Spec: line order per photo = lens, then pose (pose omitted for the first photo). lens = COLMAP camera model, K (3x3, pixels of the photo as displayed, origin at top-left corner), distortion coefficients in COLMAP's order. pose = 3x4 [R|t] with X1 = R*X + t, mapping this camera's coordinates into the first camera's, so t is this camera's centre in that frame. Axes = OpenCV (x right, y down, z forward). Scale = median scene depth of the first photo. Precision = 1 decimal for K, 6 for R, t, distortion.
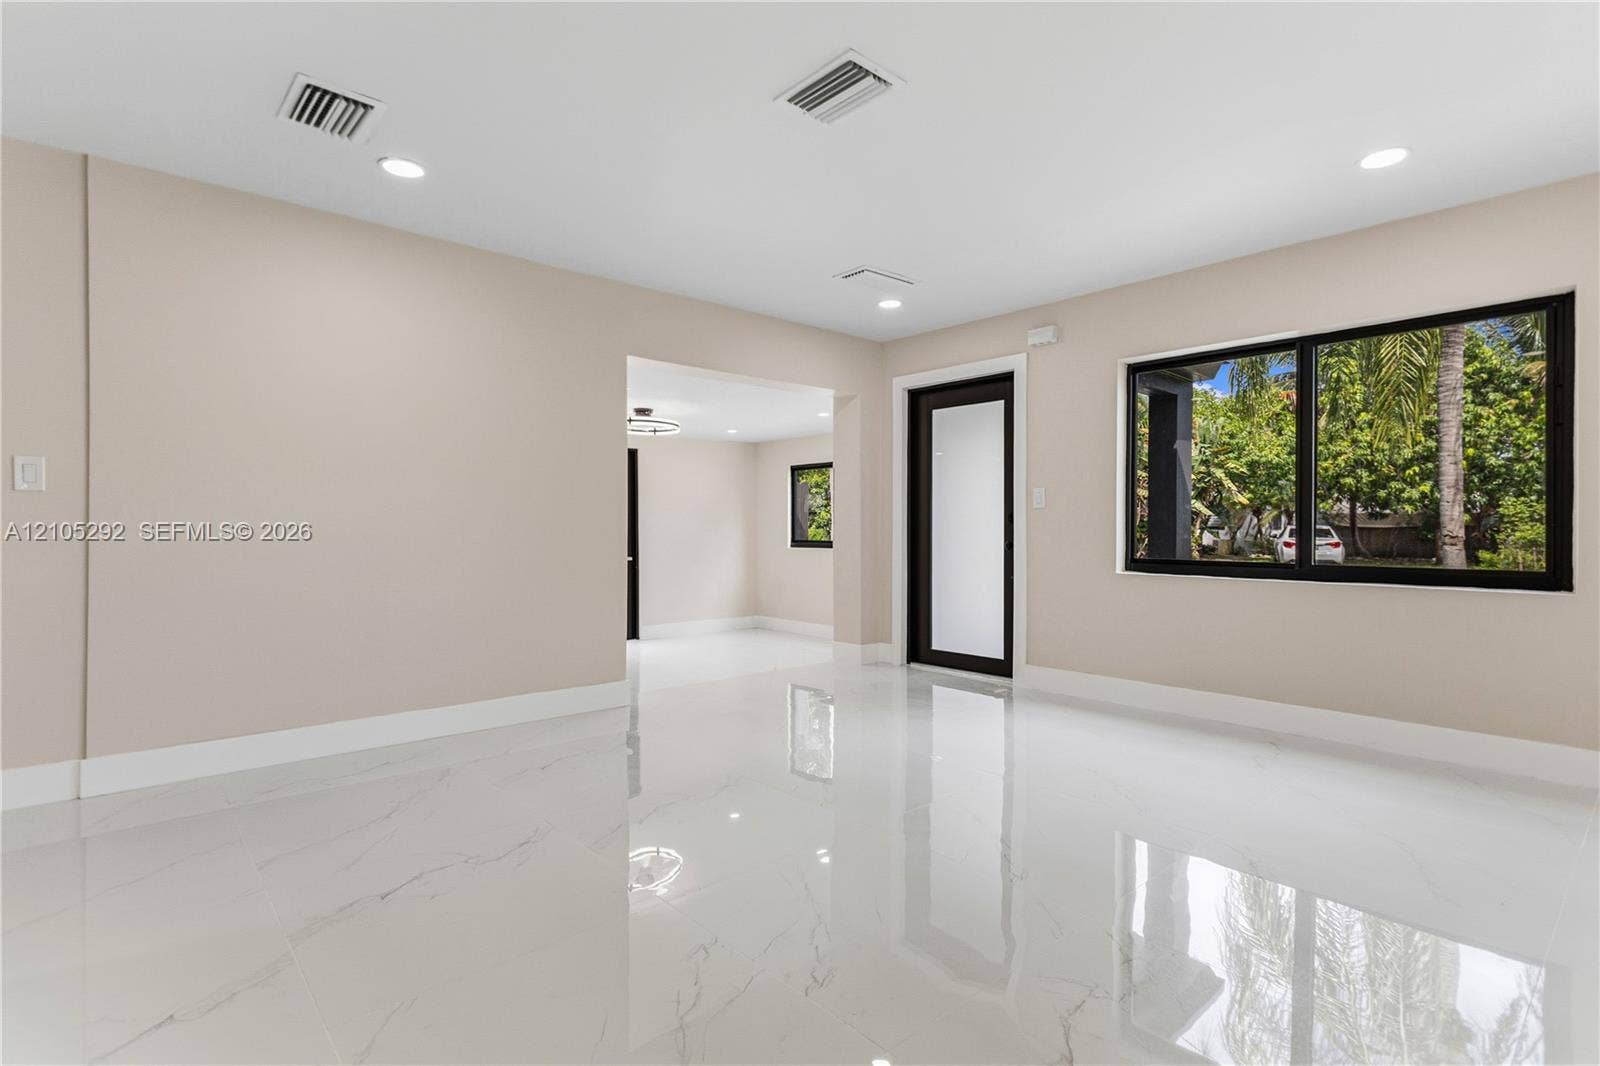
lens RADIAL K [[775.0, 0, 792.2], [0, 775.0, 514.8], [0, 0, 1]] dist [0.004105, 0.000805]
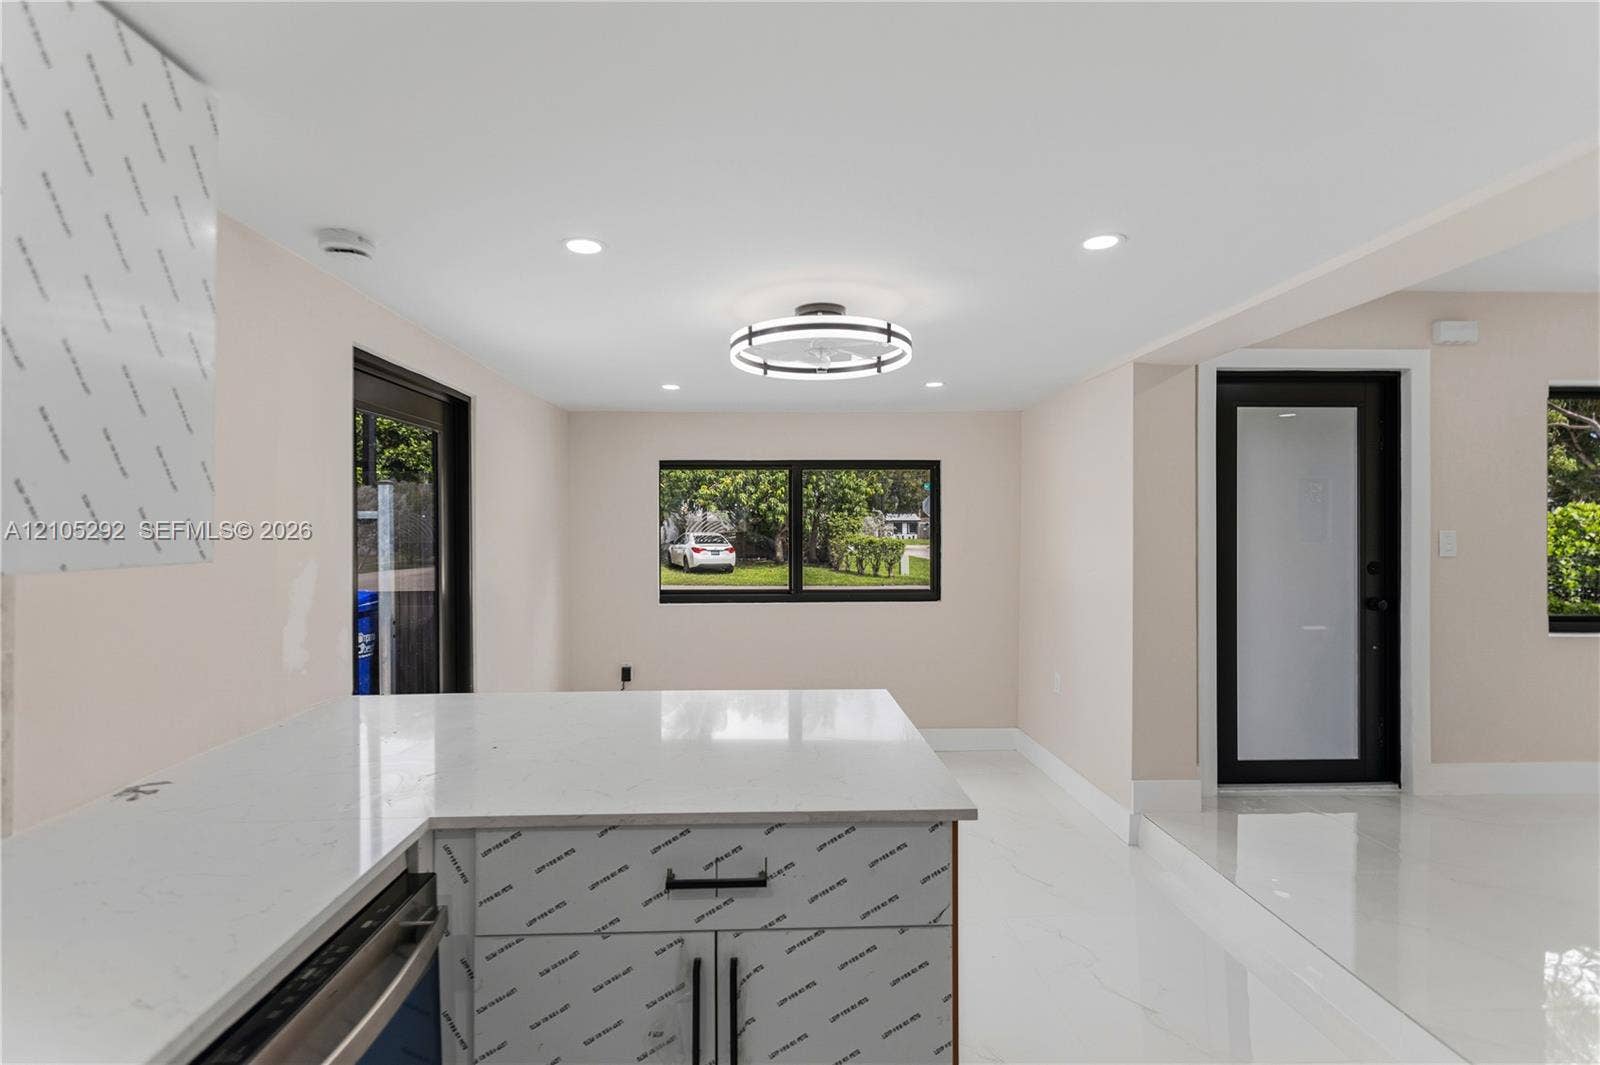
lens RADIAL K [[769.0, 0, 800.0], [0, 769.0, 532.5], [0, 0, 1]] dist [0.002893, 0.000399]
pose [[0.629896, -0.005101, 0.776663, -0.584571], [-0.011034, 0.999819, 0.015515, -0.032064], [-0.776601, -0.018343, 0.629725, 0.877506]]
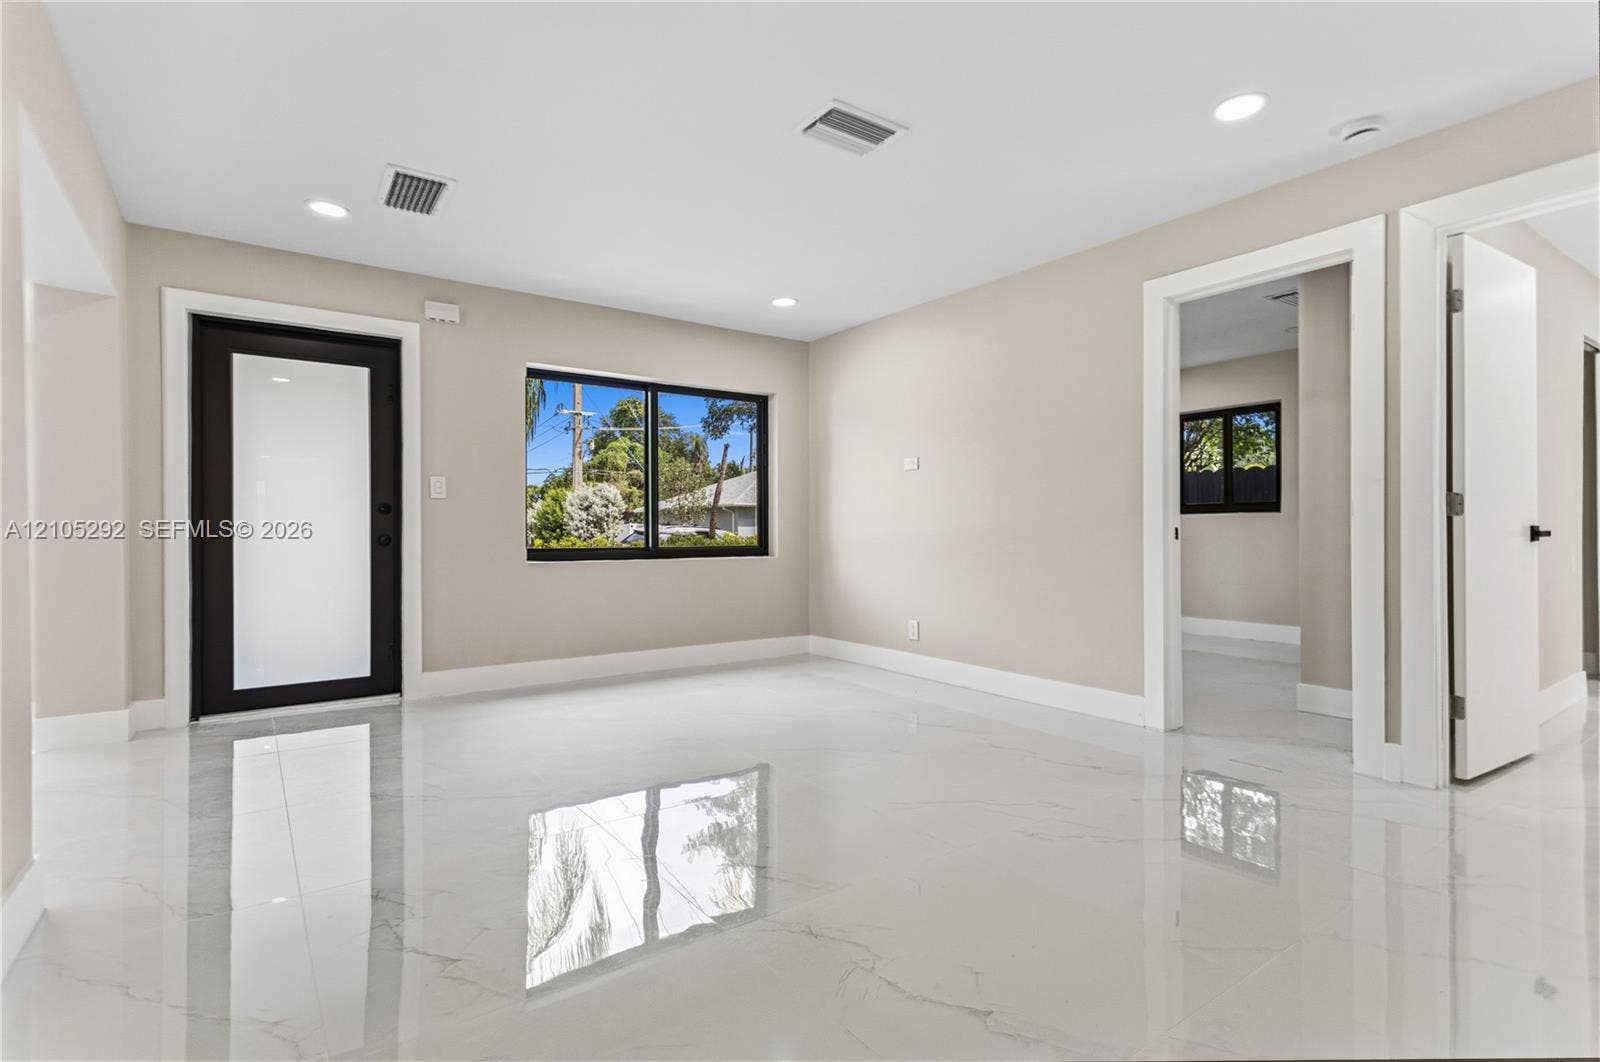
lens RADIAL K [[769.0, 0, 800.0], [0, 769.0, 531.0], [0, 0, 1]] dist [0.002893, 0.000399]
pose [[0.097582, 0.006295, 0.995208, -0.472600], [-0.007059, 0.999959, -0.005633, 0.027857], [-0.995202, -0.006475, 0.097622, 0.417357]]
